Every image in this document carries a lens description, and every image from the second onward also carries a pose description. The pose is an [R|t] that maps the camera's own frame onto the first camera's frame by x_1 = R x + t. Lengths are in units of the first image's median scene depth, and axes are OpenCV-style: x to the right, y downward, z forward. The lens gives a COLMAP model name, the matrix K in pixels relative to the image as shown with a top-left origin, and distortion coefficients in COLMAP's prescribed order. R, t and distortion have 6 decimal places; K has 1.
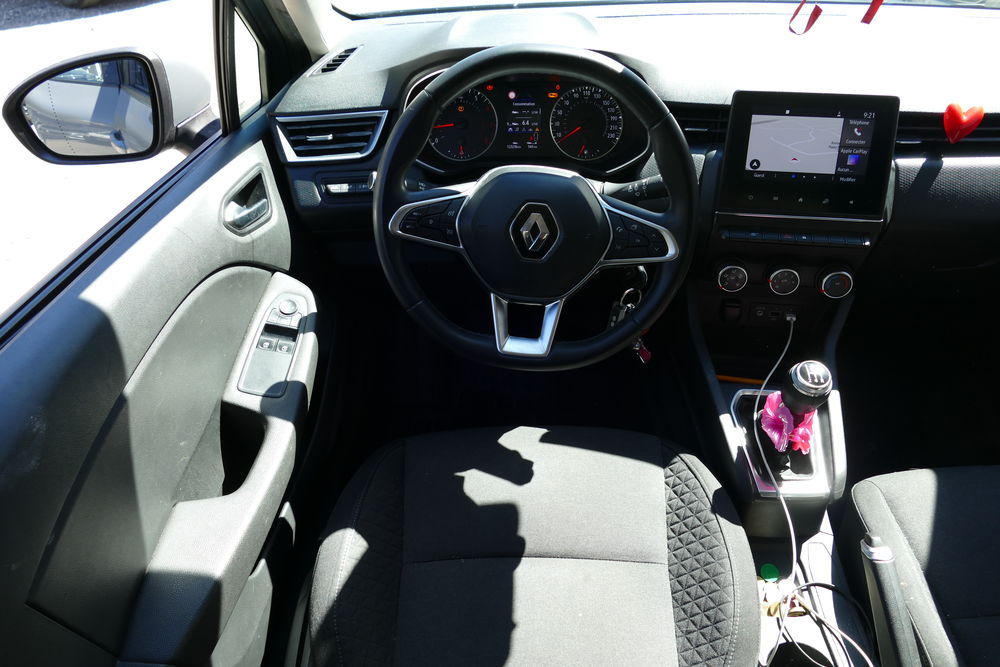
lens RADIAL K [[721.9, 0, 500.0], [0, 721.9, 333.5], [0, 0, 1]] dist [-0.010012, 0.000713]
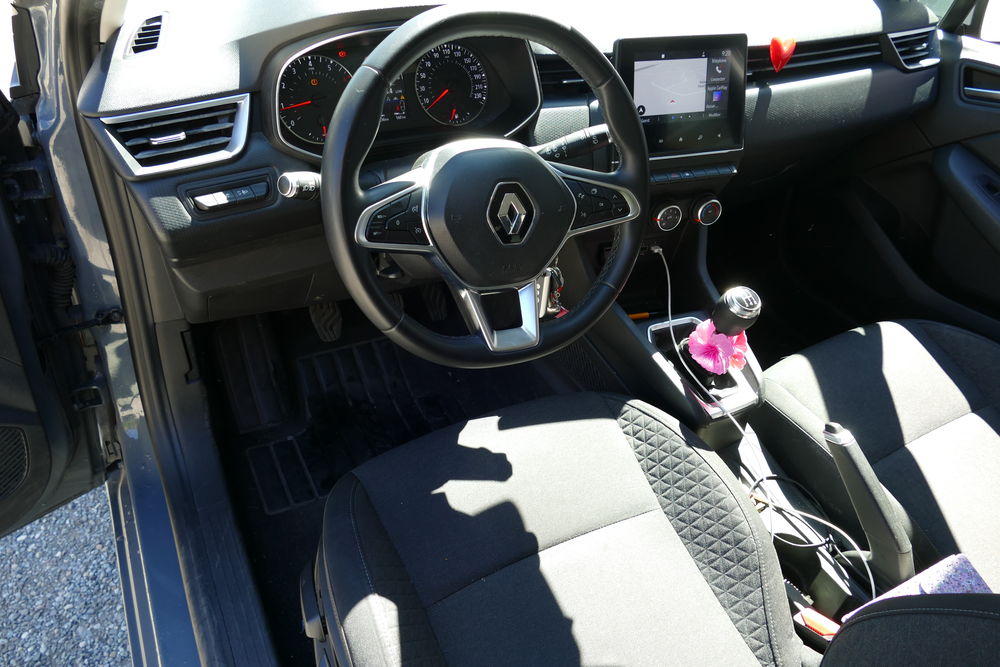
lens RADIAL K [[721.9, 0, 500.0], [0, 721.9, 333.5], [0, 0, 1]] dist [-0.010012, 0.000713]
pose [[0.876784, -0.240255, 0.416565, -0.330446], [0.210127, 0.970586, 0.117515, -0.090804], [-0.432546, -0.015504, 0.901478, 0.159768]]
